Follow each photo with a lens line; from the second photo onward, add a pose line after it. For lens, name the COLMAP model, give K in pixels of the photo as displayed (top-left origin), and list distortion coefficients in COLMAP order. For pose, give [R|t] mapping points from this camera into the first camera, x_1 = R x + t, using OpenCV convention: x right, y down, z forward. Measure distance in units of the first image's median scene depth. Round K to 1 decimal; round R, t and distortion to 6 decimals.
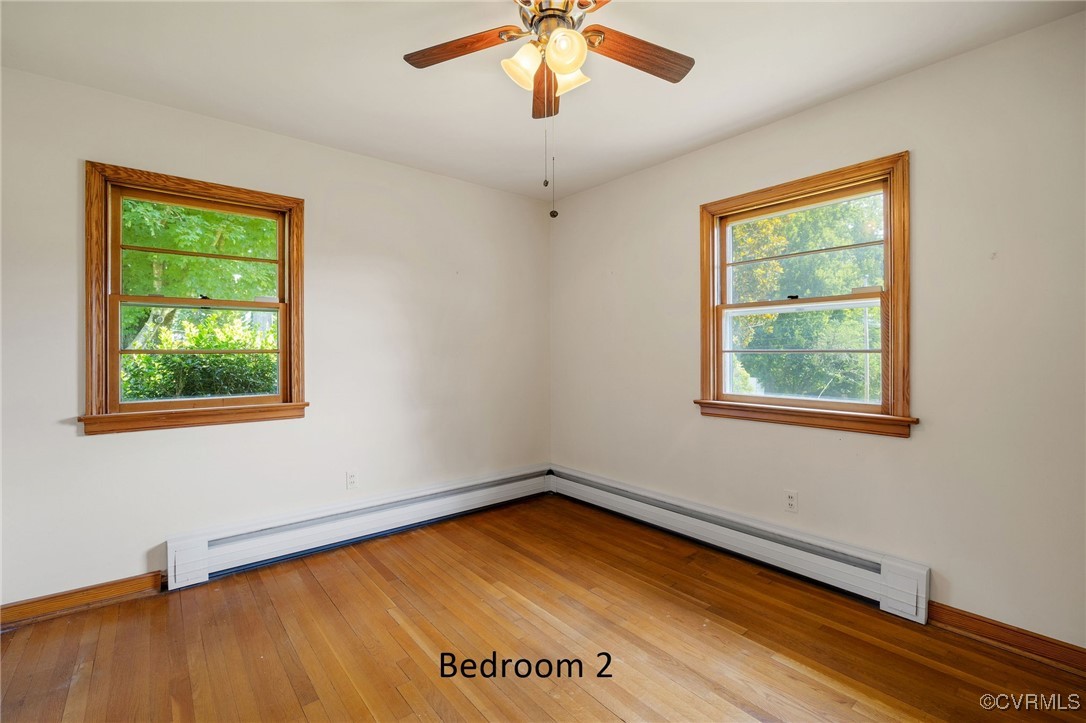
lens RADIAL K [[483.7, 0, 541.9], [0, 483.7, 350.5], [0, 0, 1]] dist [-0.002639, -0.000559]
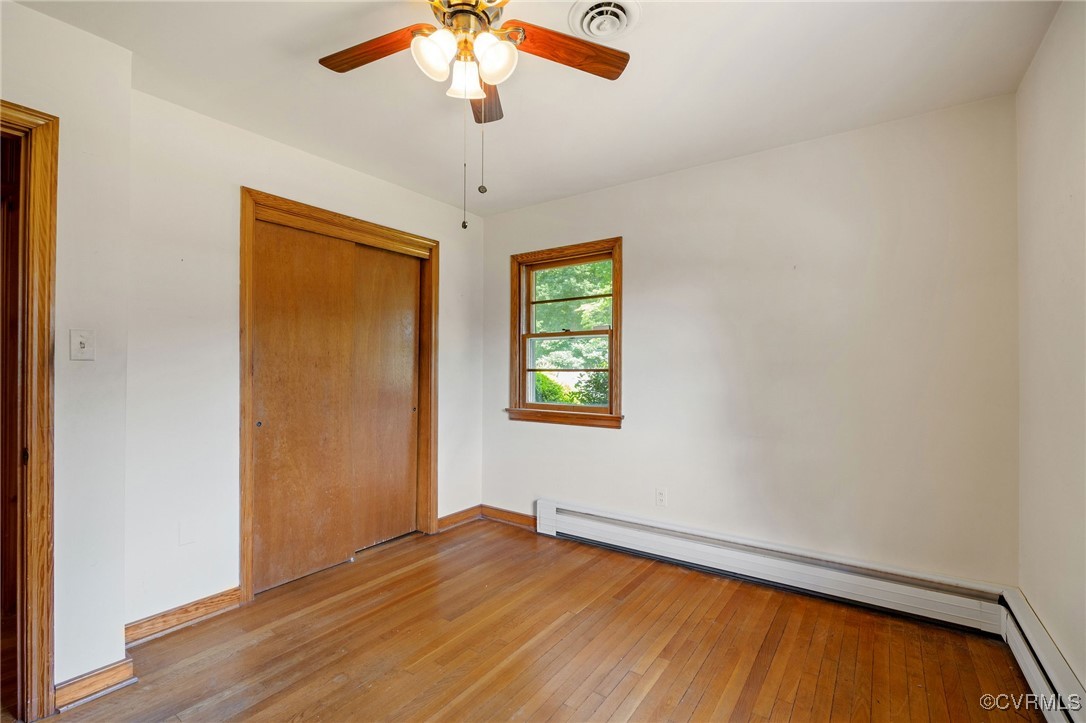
lens RADIAL K [[483.7, 0, 540.0], [0, 483.7, 370.5], [0, 0, 1]] dist [-0.002639, -0.000559]
pose [[0.257448, 0.002377, -0.966289, 0.576594], [-0.002285, 0.999996, 0.001851, 0.000312], [0.966290, 0.001731, 0.257452, 0.547760]]
